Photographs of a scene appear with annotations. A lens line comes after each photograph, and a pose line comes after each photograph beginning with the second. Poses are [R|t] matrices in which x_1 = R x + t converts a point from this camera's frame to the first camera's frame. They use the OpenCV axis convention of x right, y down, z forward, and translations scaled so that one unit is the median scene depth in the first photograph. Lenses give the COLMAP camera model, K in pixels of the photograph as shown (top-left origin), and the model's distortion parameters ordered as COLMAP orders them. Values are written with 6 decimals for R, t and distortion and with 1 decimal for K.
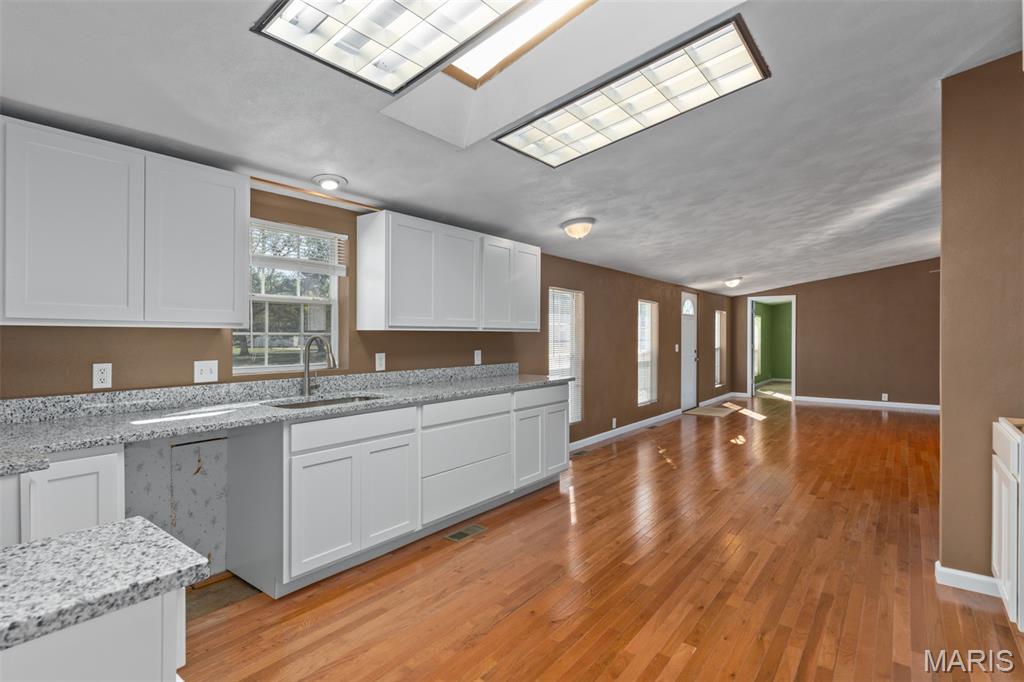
lens RADIAL K [[515.1, 0, 503.3], [0, 515.1, 336.0], [0, 0, 1]] dist [-0.000397, -0.000011]
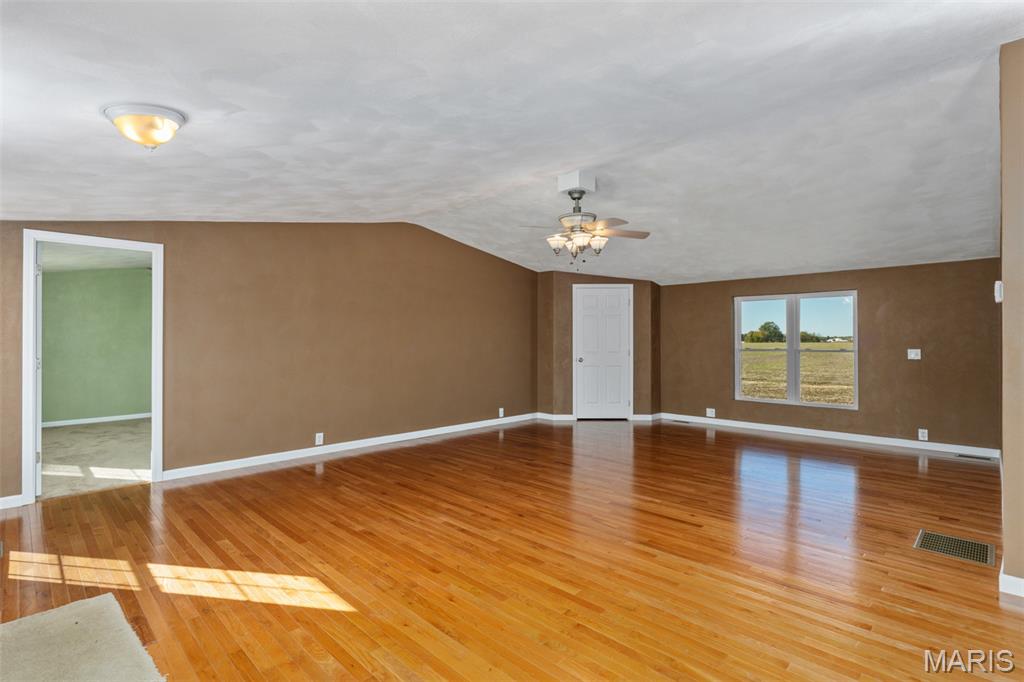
lens RADIAL K [[504.8, 0, 512.0], [0, 504.8, 341.0], [0, 0, 1]] dist [-0.002057, -0.000032]
pose [[0.128121, -0.005871, 0.991741, 0.429063], [0.002515, 0.999981, 0.005595, 0.006527], [-0.991755, 0.001777, 0.128134, 1.632964]]
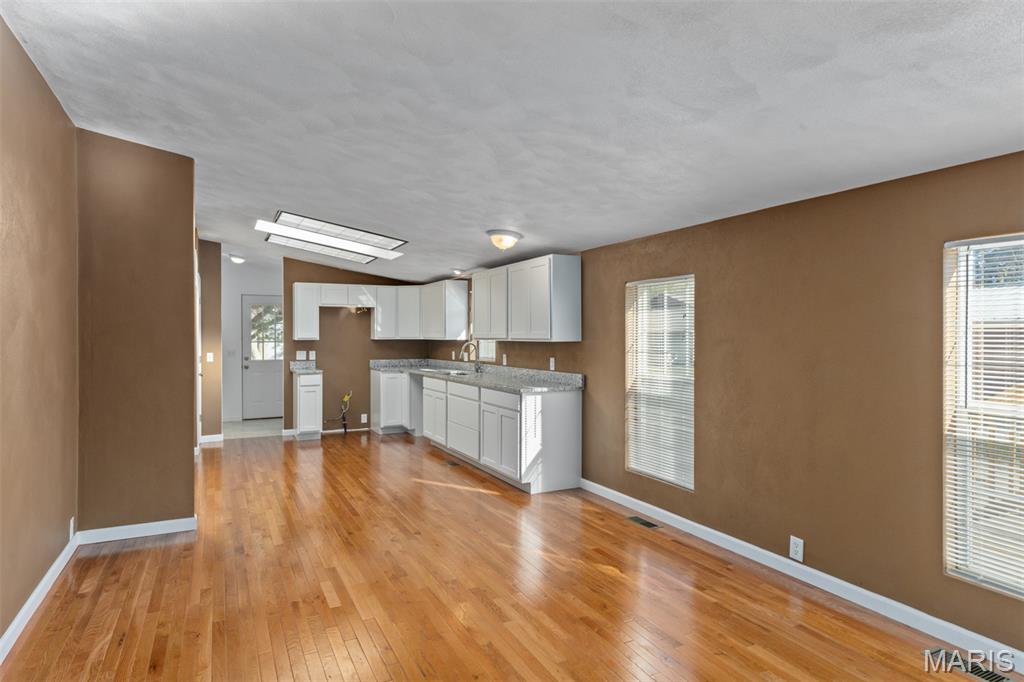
lens RADIAL K [[573.7, 0, 512.0], [0, 573.7, 341.0], [0, 0, 1]] dist [0.002025, 0.000265]
pose [[-0.423685, 0.004142, -0.905800, 1.237179], [-0.003457, 0.999975, 0.006190, -0.017881], [0.905803, 0.005754, -0.423661, 1.597588]]
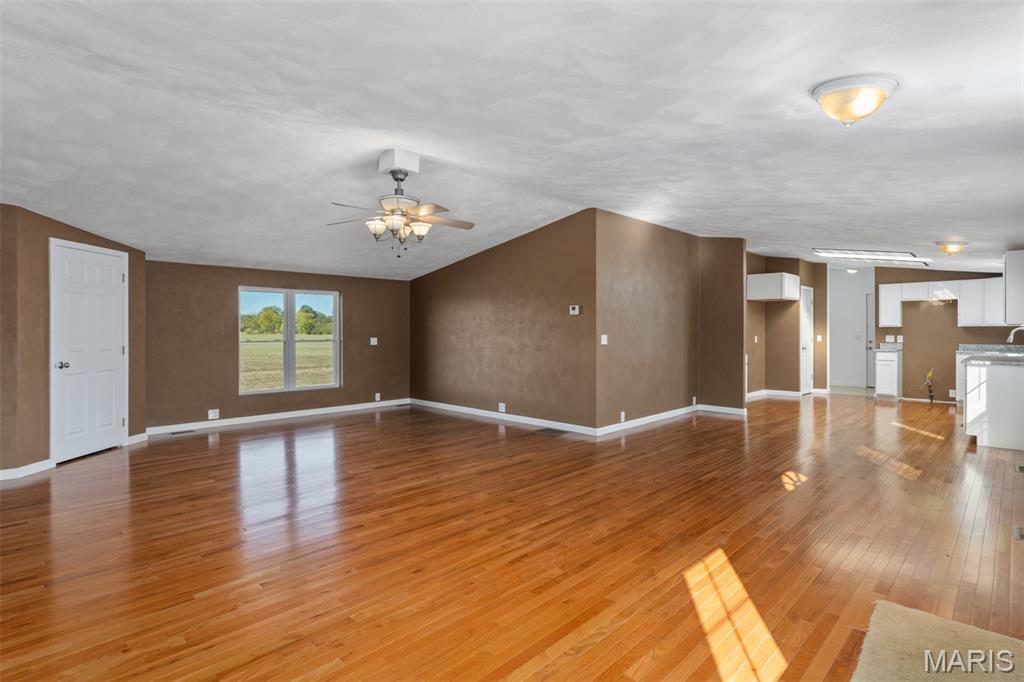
lens RADIAL K [[515.1, 0, 503.3], [0, 515.1, 336.0], [0, 0, 1]] dist [-0.000397, -0.000011]
pose [[-0.991660, -0.003458, 0.128837, 1.202607], [-0.001700, 0.999904, 0.013753, 0.004814], [-0.128872, 0.013419, -0.991570, 2.657400]]
